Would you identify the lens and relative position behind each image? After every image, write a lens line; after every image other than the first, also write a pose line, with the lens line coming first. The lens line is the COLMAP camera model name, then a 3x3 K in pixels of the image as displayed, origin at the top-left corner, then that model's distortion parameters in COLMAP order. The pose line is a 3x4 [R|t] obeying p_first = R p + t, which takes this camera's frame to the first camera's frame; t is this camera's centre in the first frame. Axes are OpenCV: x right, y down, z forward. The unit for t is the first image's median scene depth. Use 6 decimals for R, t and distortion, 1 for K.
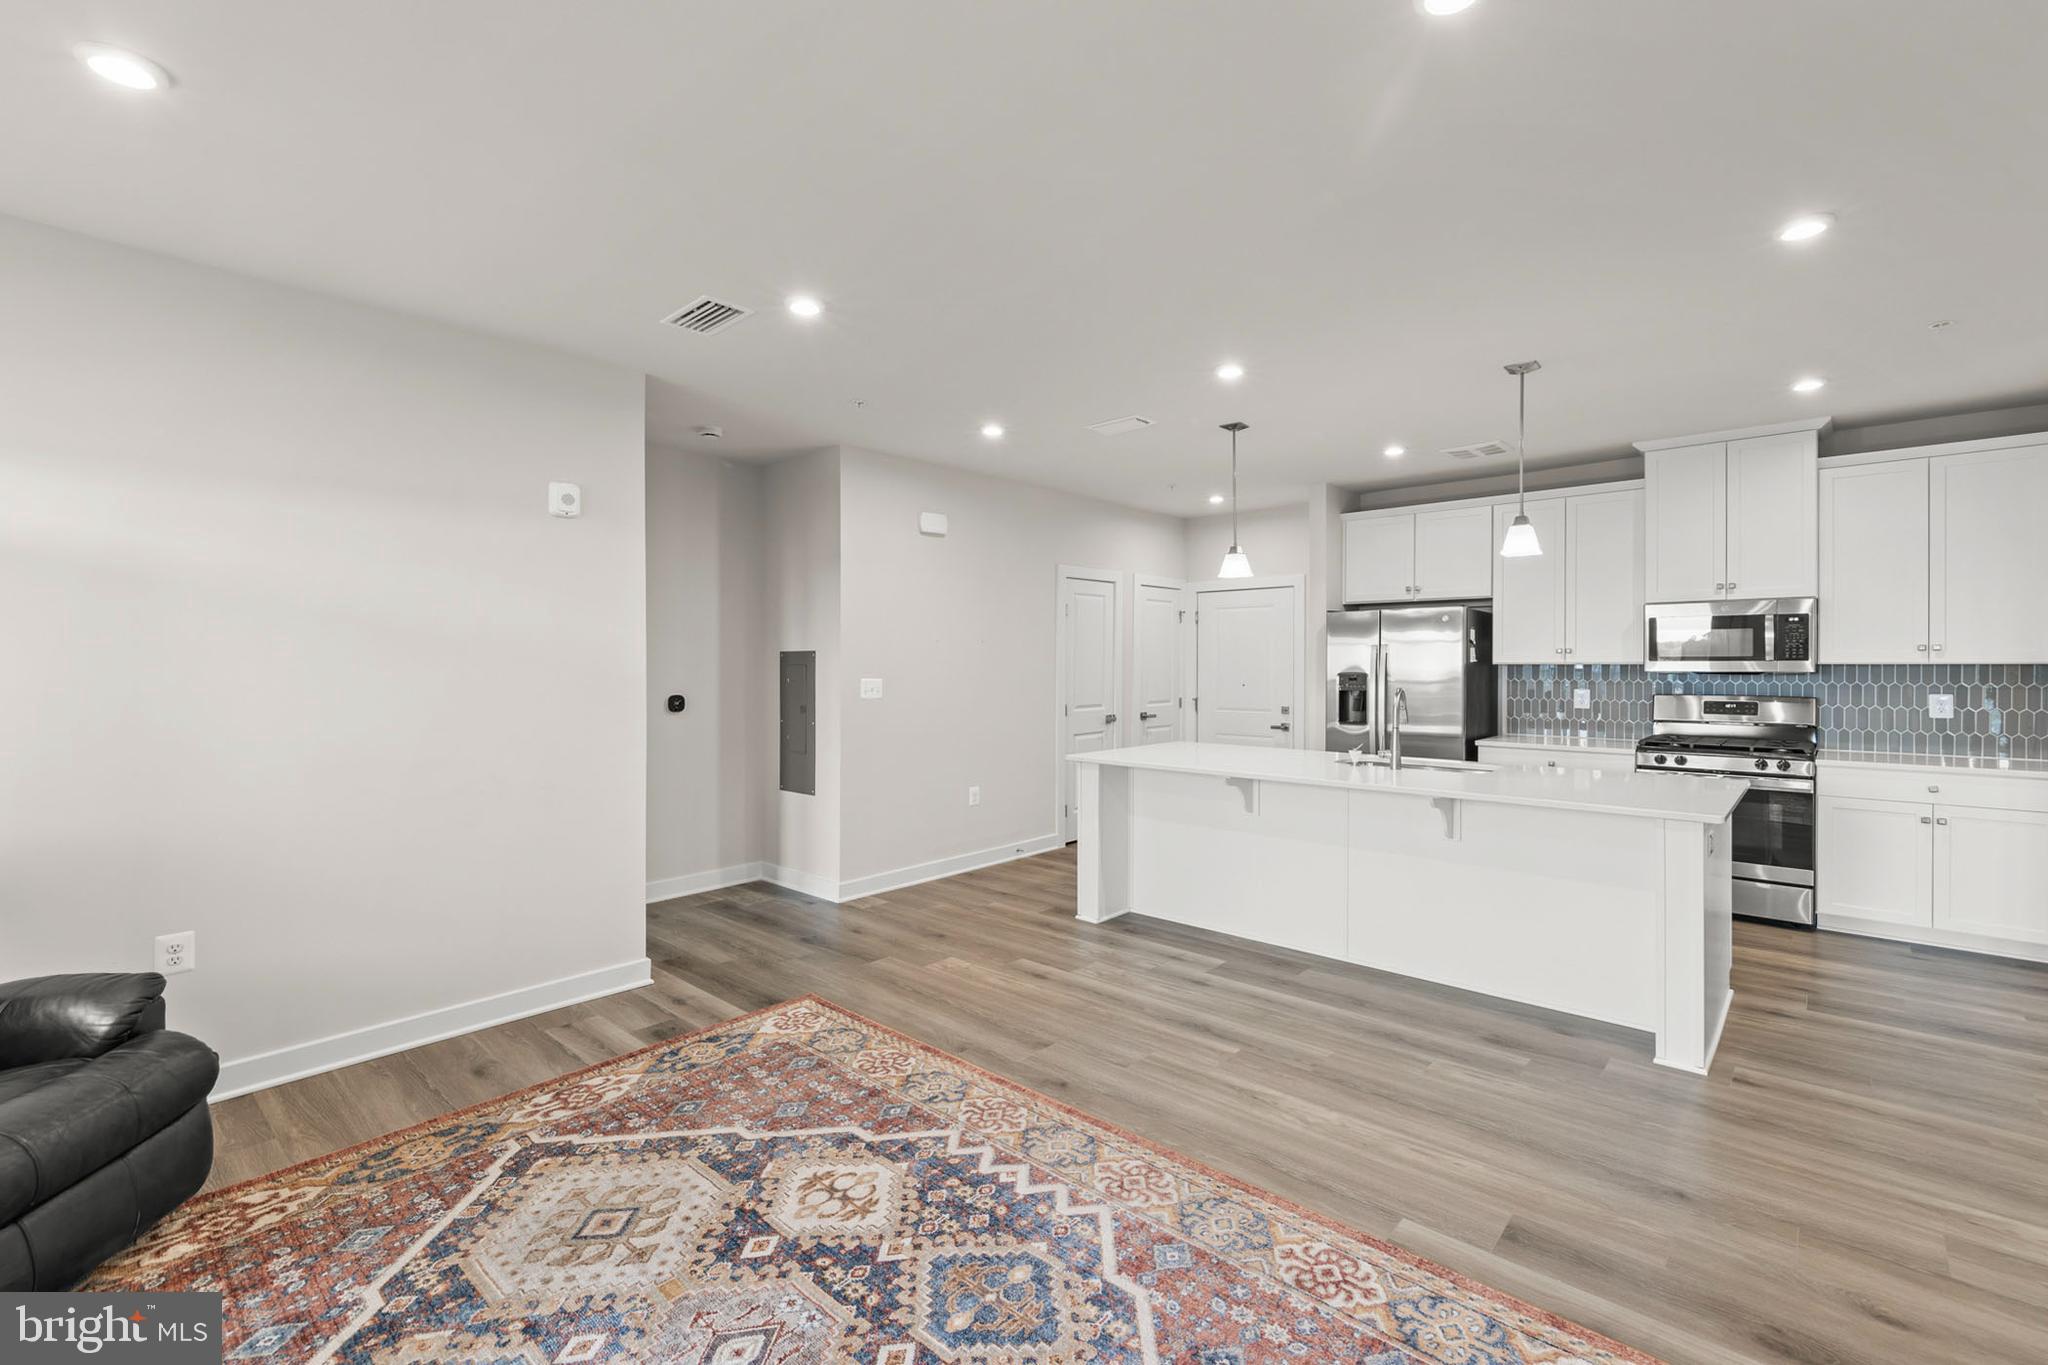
lens RADIAL K [[858.4, 0, 1078.2], [0, 858.4, 664.4], [0, 0, 1]] dist [0.003994, -0.000146]
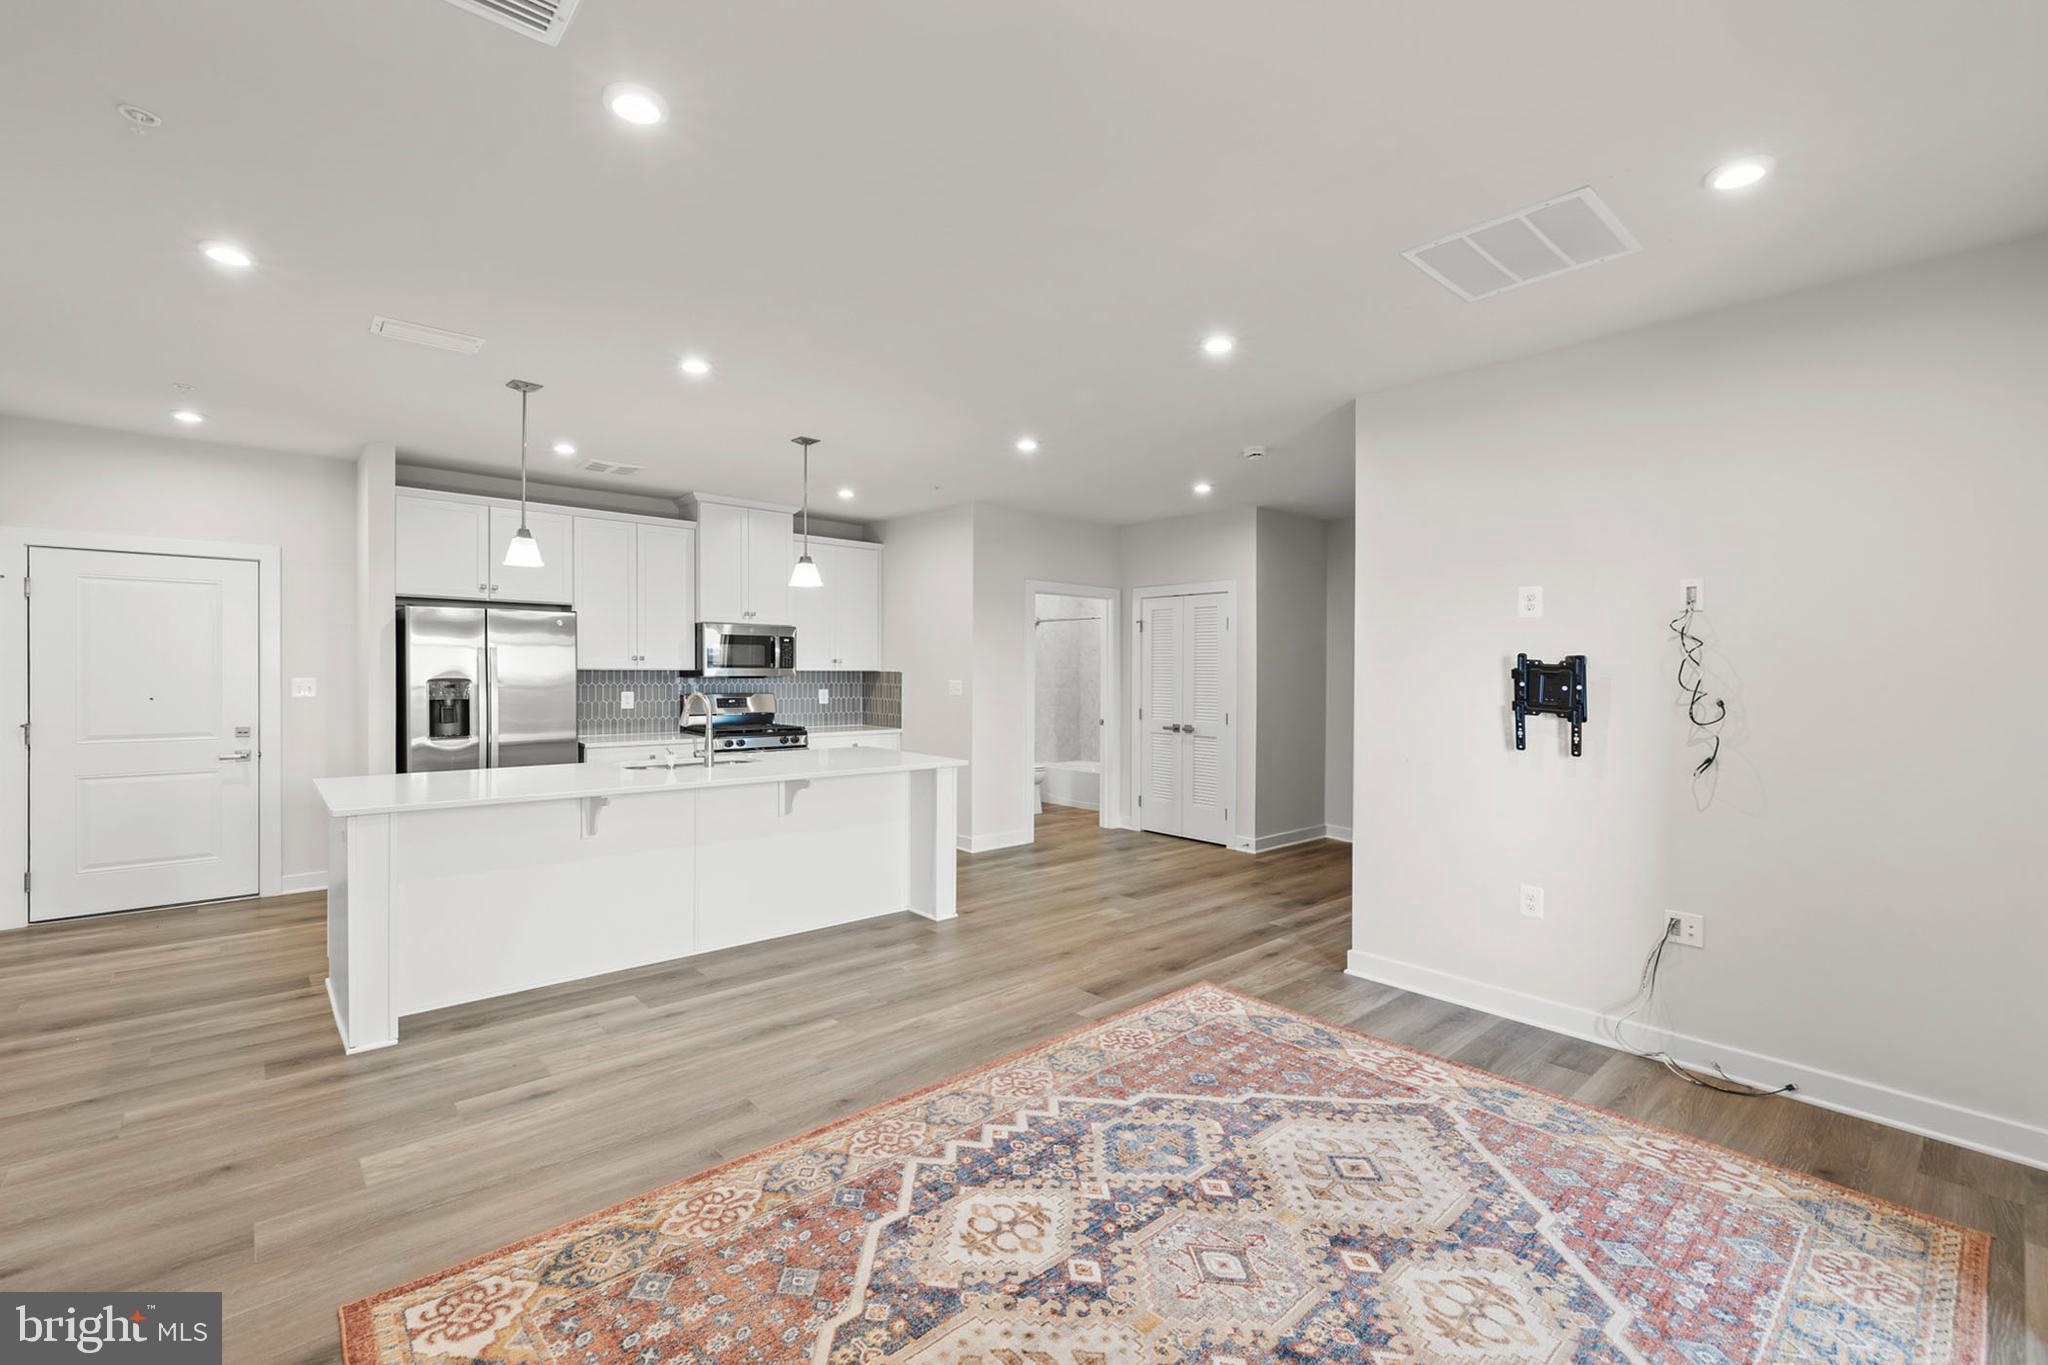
lens RADIAL K [[858.5, 0, 1012.9], [0, 858.5, 665.7], [0, 0, 1]] dist [0.003555, 0.000212]
pose [[0.161328, 0.008562, 0.986864, -0.978251], [-0.006404, 0.999950, -0.007628, 0.000326], [-0.986880, -0.005089, 0.161375, 0.671954]]
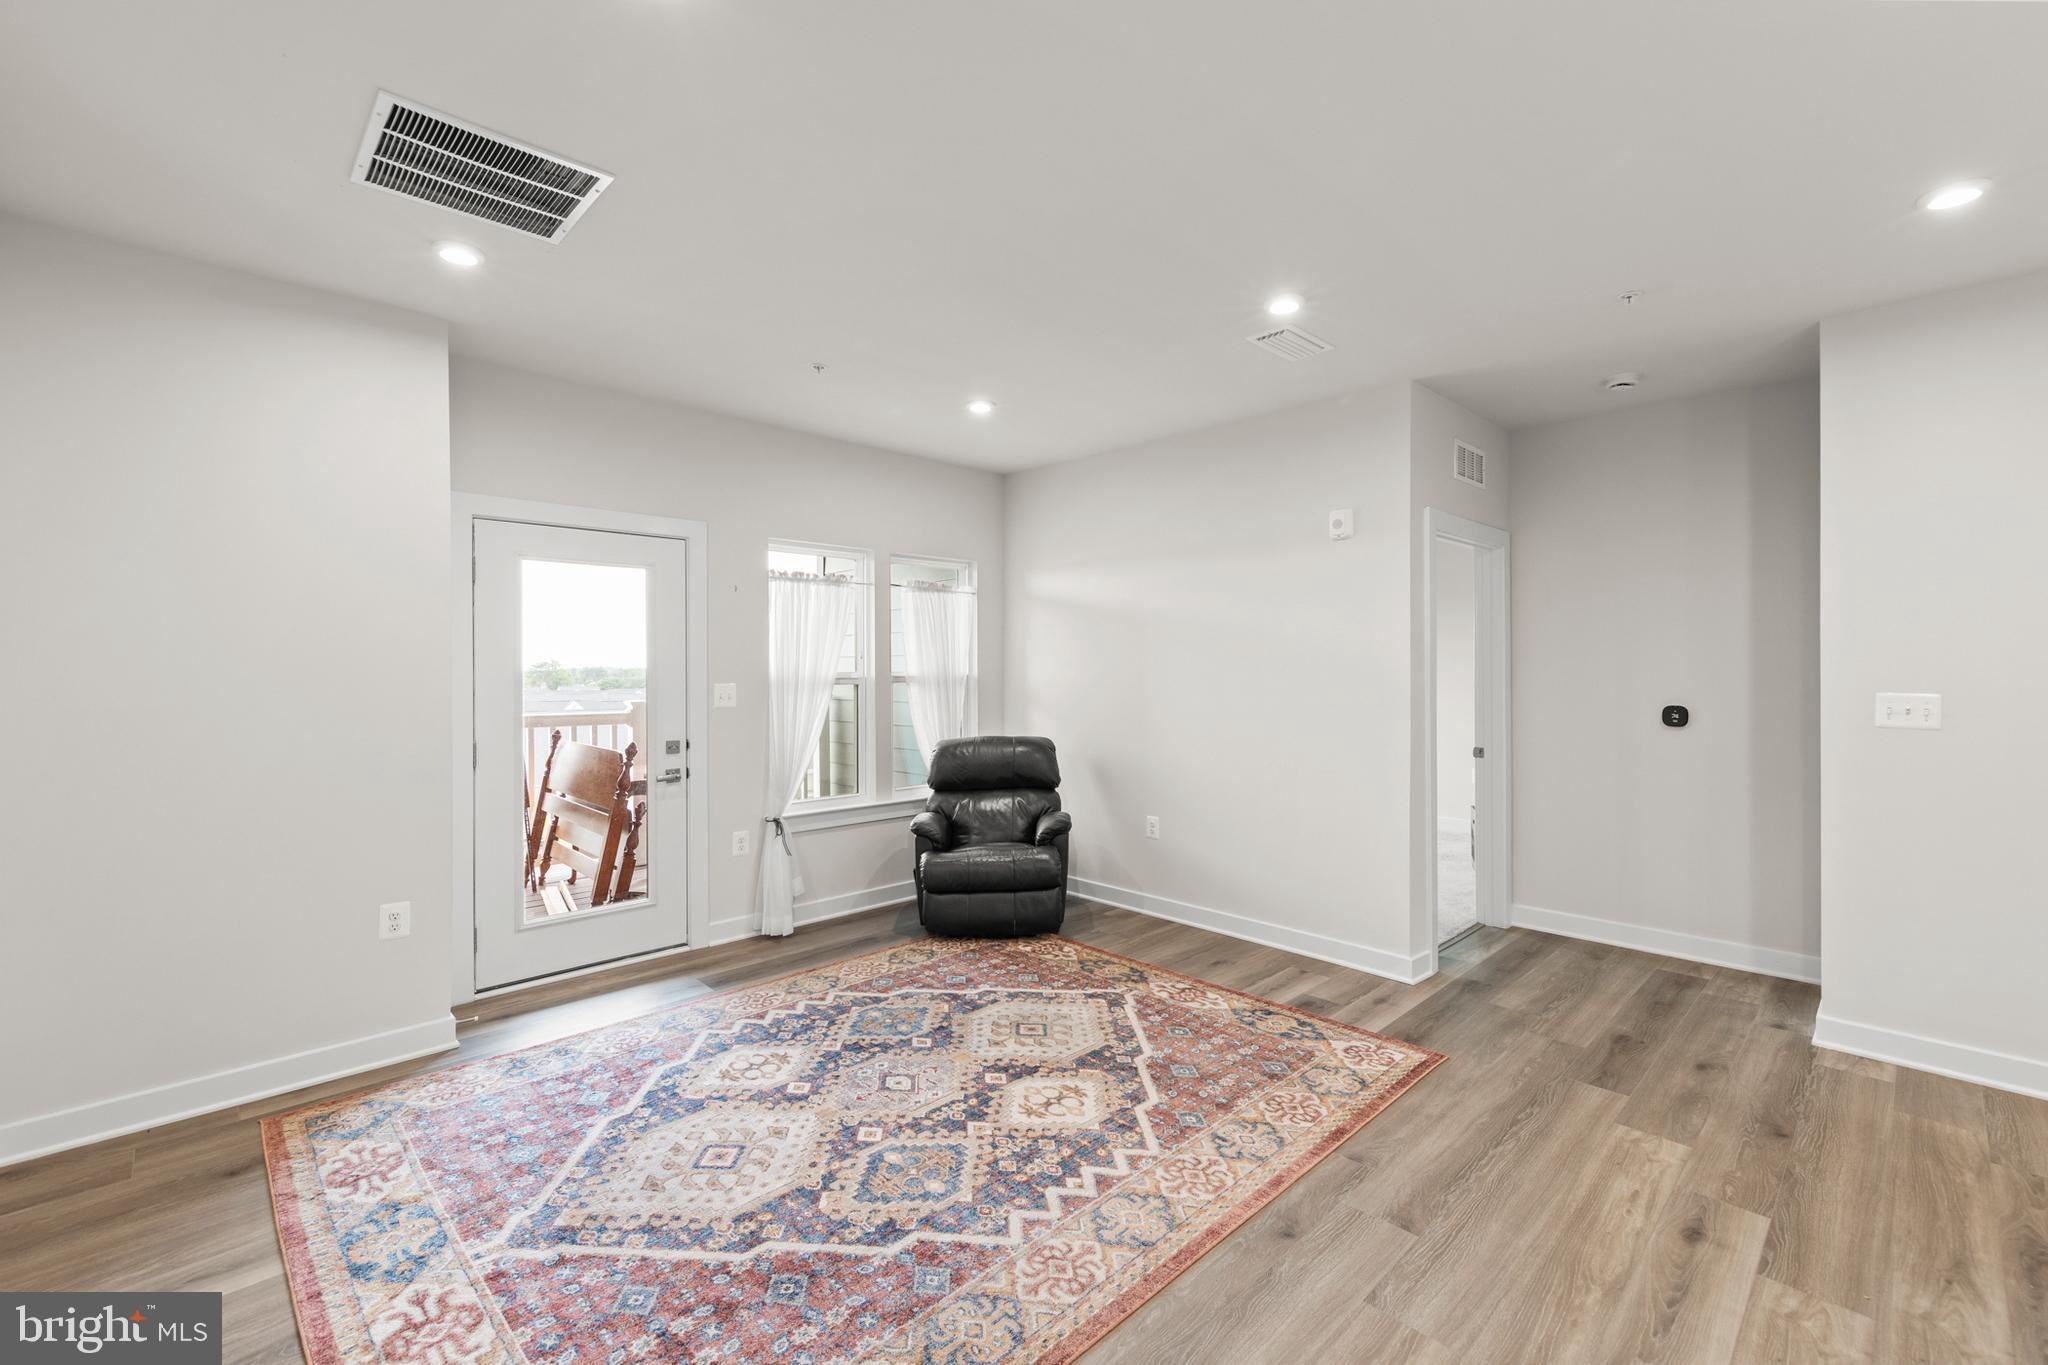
lens RADIAL K [[899.8, 0, 1024.0], [0, 899.8, 682.5], [0, 0, 1]] dist [0.002424, 0.000114]
pose [[-0.110506, 0.019078, -0.993692, 0.793076], [0.000298, 0.999816, 0.019163, -0.005040], [0.993875, 0.001821, -0.110492, 0.877677]]
